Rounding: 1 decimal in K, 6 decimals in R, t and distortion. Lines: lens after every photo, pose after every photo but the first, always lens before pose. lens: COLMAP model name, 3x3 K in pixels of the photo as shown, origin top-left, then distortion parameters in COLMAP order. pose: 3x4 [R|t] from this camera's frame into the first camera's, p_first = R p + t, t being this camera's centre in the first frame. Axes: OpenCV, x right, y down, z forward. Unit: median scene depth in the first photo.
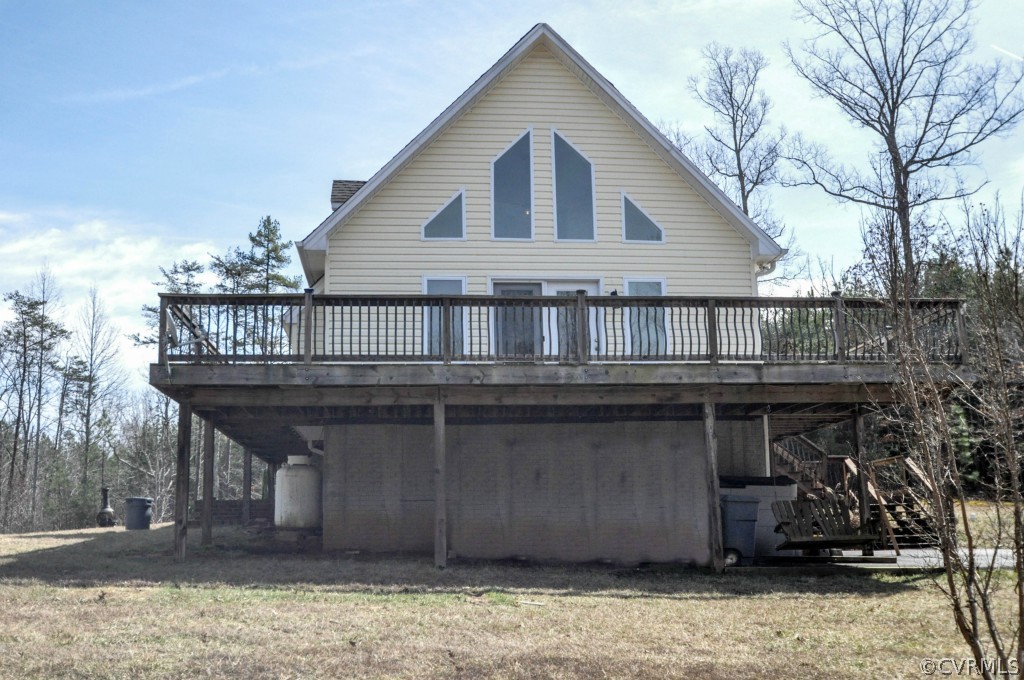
lens RADIAL K [[1026.5, 0, 512.6], [0, 1026.5, 348.3], [0, 0, 1]] dist [-0.053257, 0.000000]
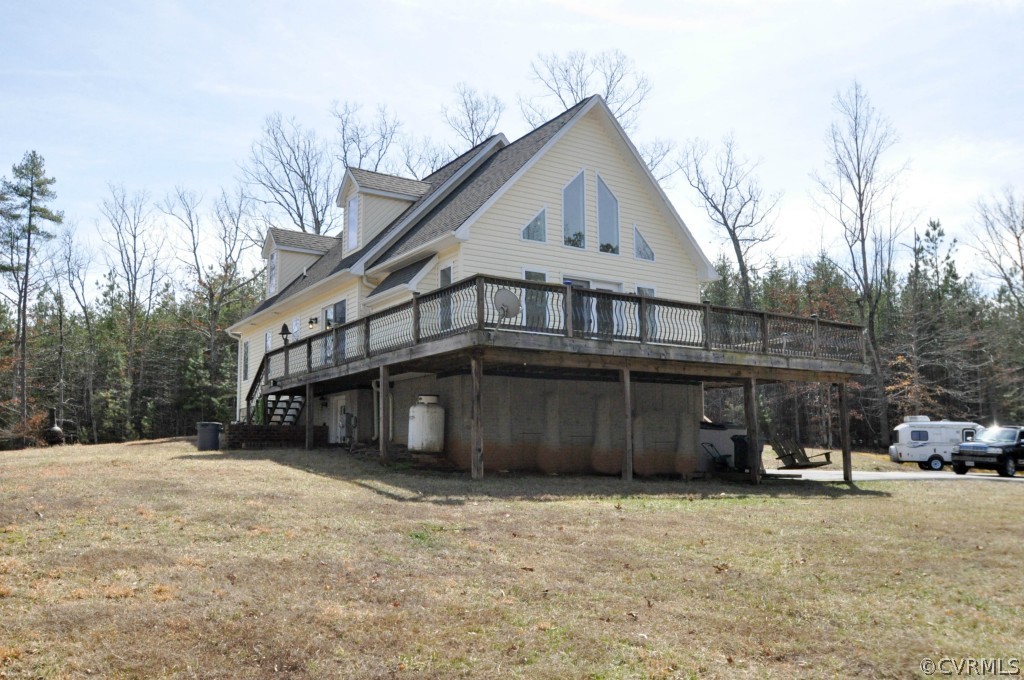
lens RADIAL K [[828.3, 0, 511.7], [0, 828.3, 342.9], [0, 0, 1]] dist [-0.055442, 0.000697]
pose [[0.883046, 0.072231, 0.463694, -0.589982], [-0.094977, 0.995144, 0.025856, 0.001443], [-0.459575, -0.066873, 0.885618, 0.035500]]
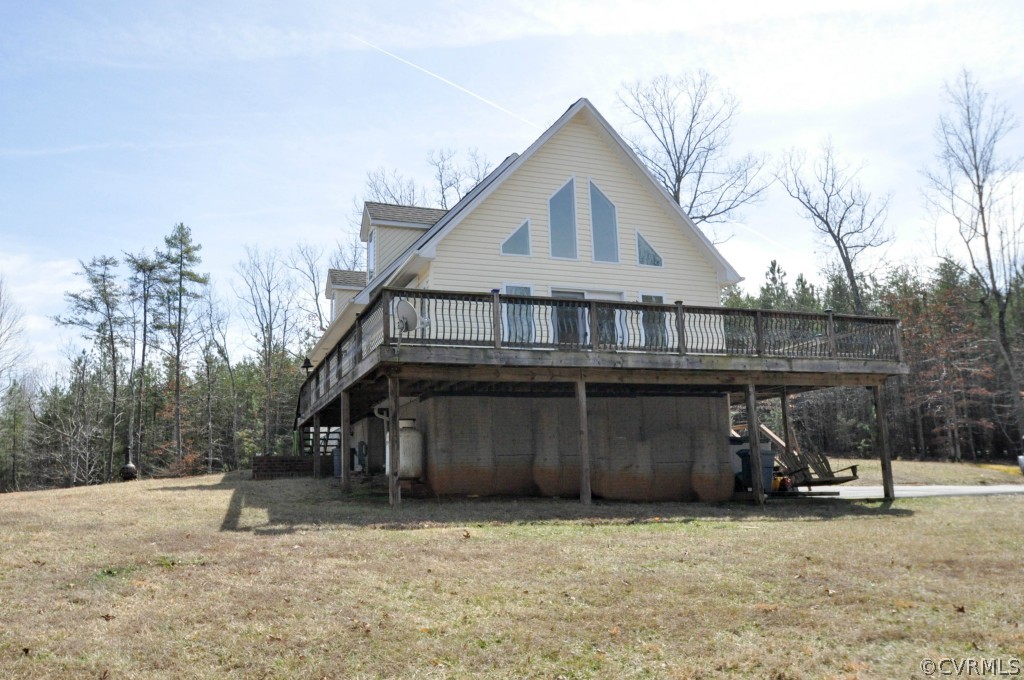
lens RADIAL K [[775.5, 0, 509.0], [0, 775.5, 345.5], [0, 0, 1]] dist [-0.051894, 0.012024]
pose [[0.964377, 0.031249, 0.262680, -0.330773], [-0.032758, 0.999462, 0.001365, 0.007355], [-0.262496, -0.009921, 0.964882, 0.048992]]
